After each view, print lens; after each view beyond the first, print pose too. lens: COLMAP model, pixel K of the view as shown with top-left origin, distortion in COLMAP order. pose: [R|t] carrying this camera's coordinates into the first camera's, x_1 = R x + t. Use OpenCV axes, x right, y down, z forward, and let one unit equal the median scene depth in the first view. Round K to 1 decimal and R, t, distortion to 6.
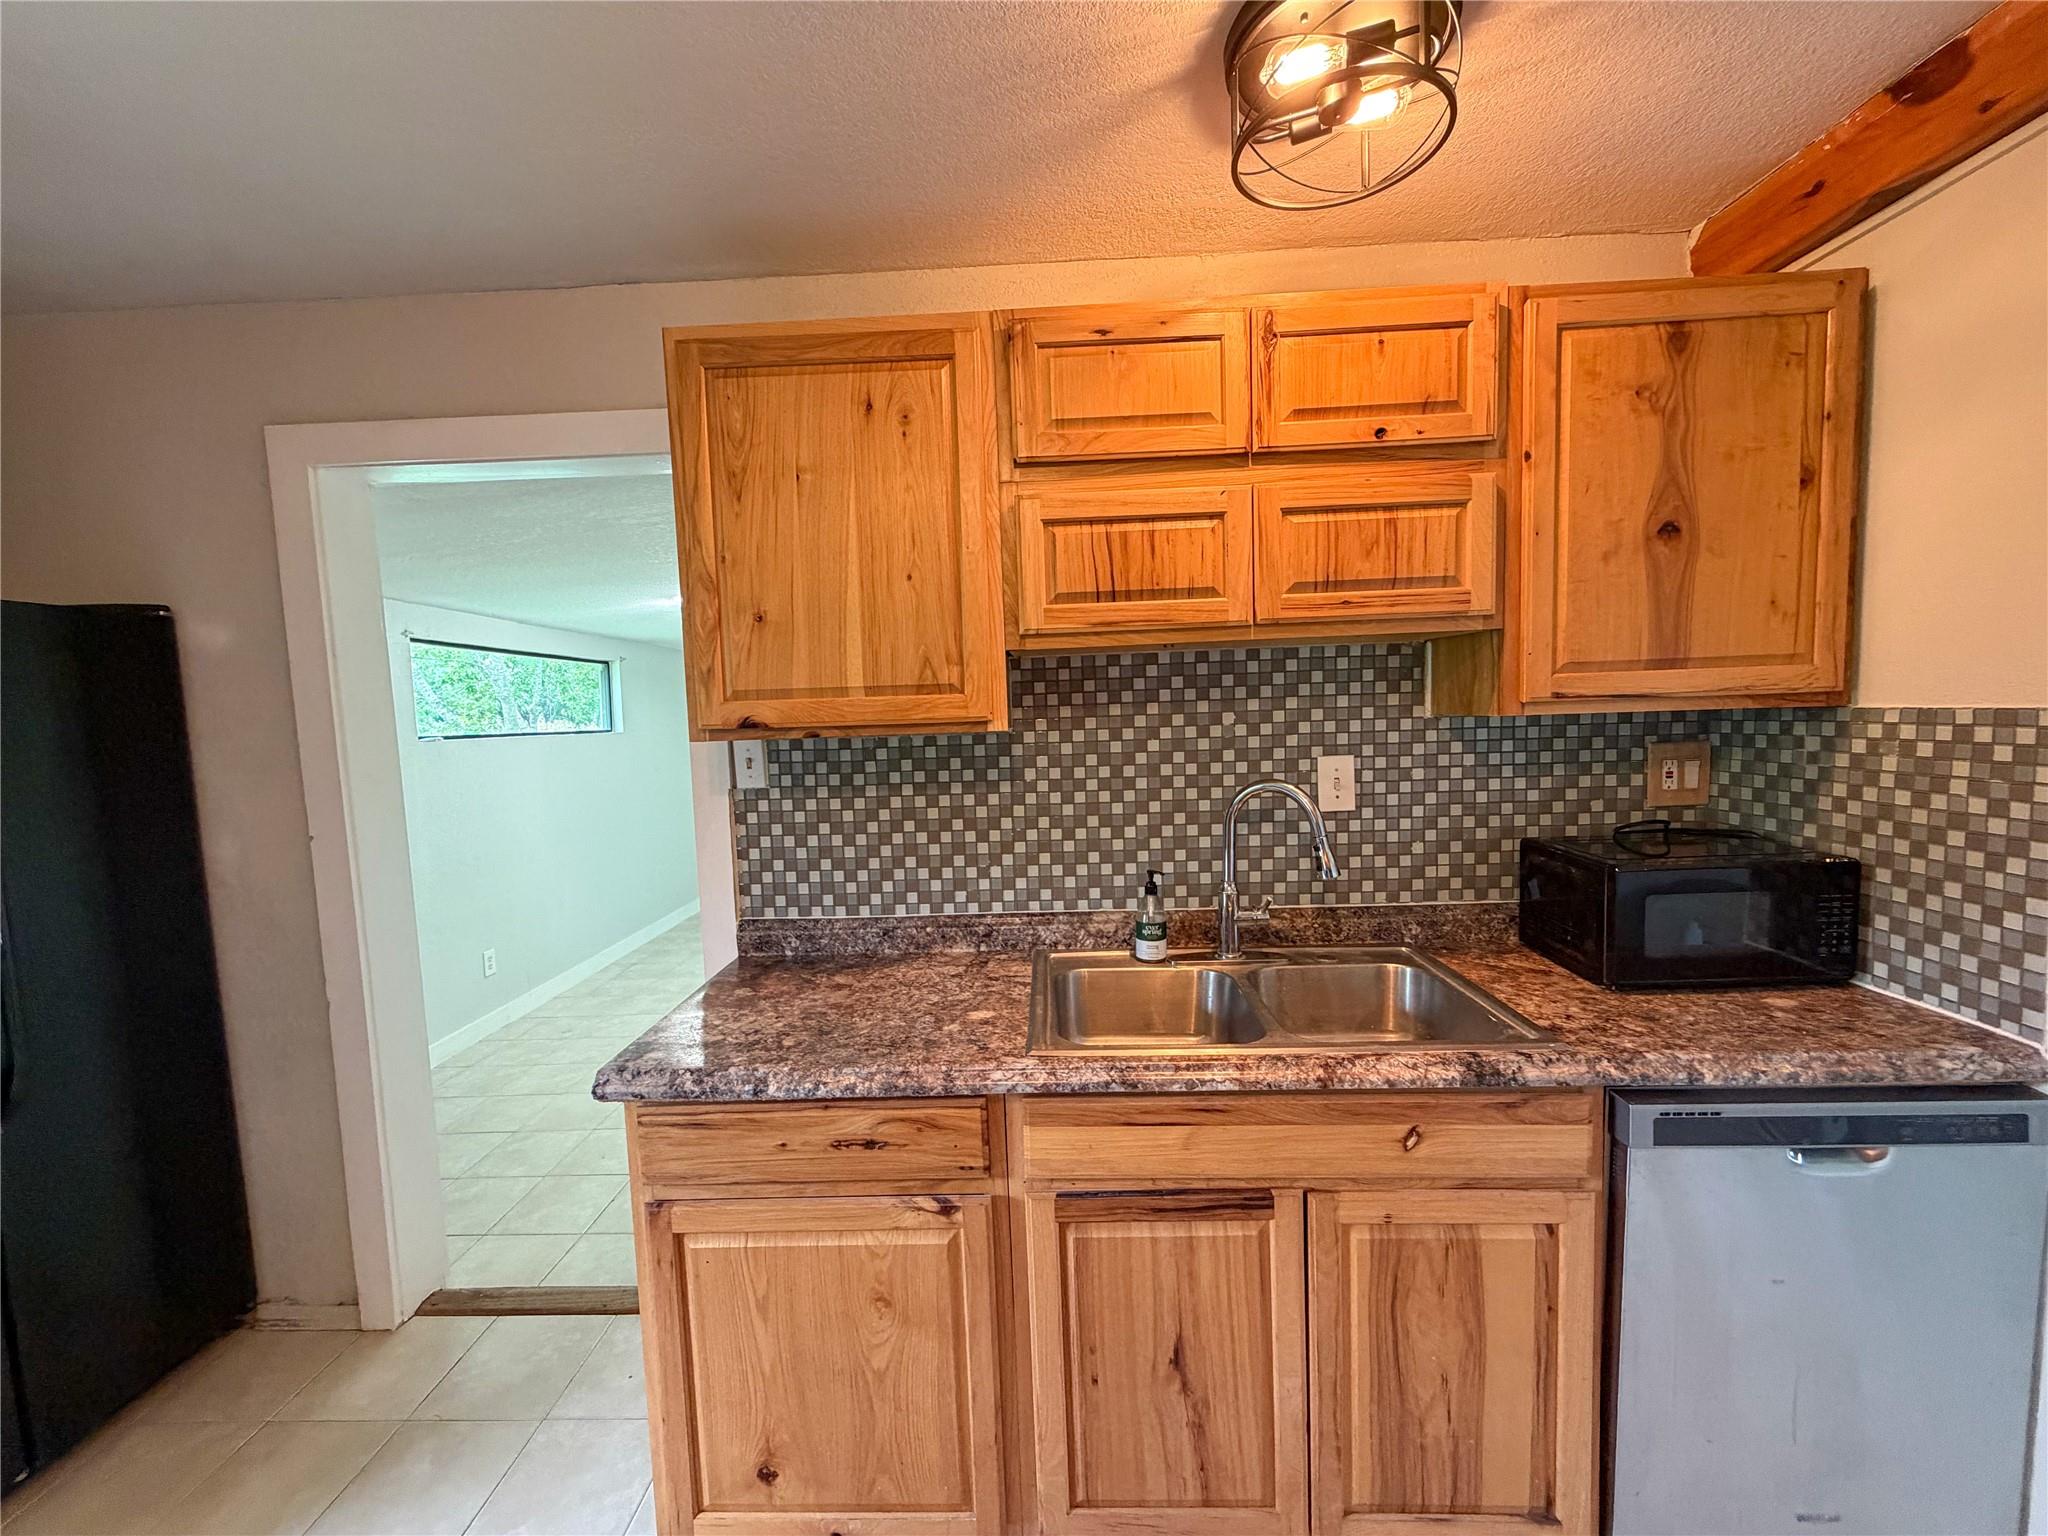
lens RADIAL K [[815.9, 0, 1022.1], [0, 815.9, 769.4], [0, 0, 1]] dist [0.000727, 0.000313]
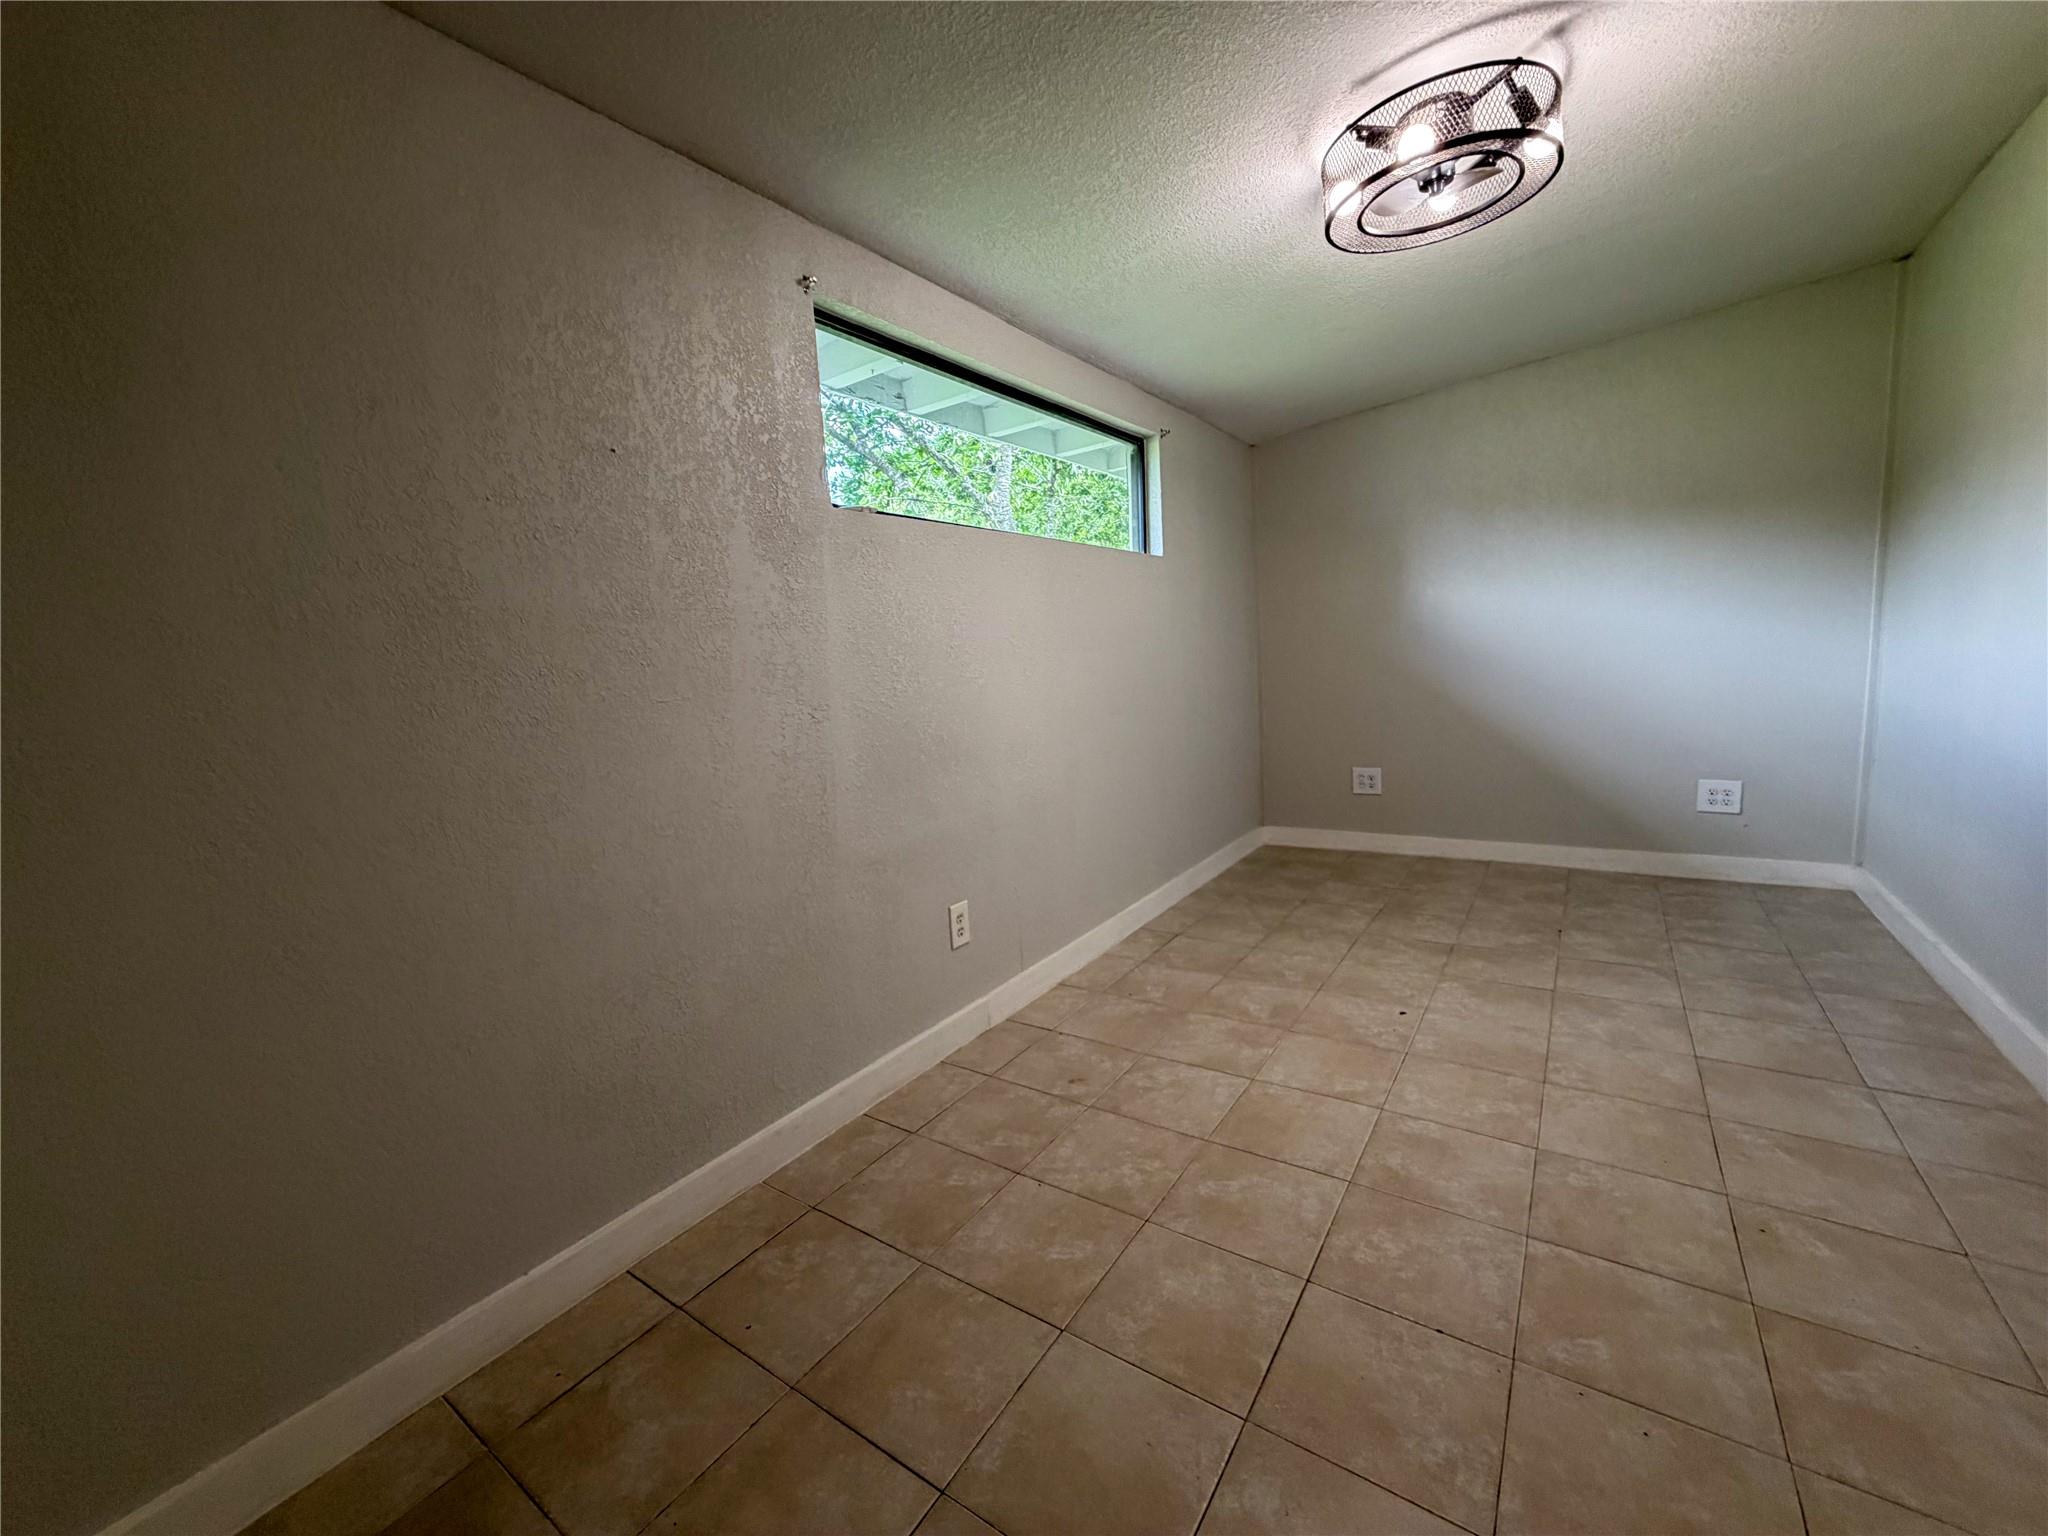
lens RADIAL K [[815.9, 0, 1021.8], [0, 815.9, 767.3], [0, 0, 1]] dist [0.000727, 0.000313]
pose [[0.837693, 0.055948, -0.543268, -0.308034], [-0.005035, 0.995488, 0.094754, 0.073227], [0.546118, -0.076639, 0.834195, 0.547076]]
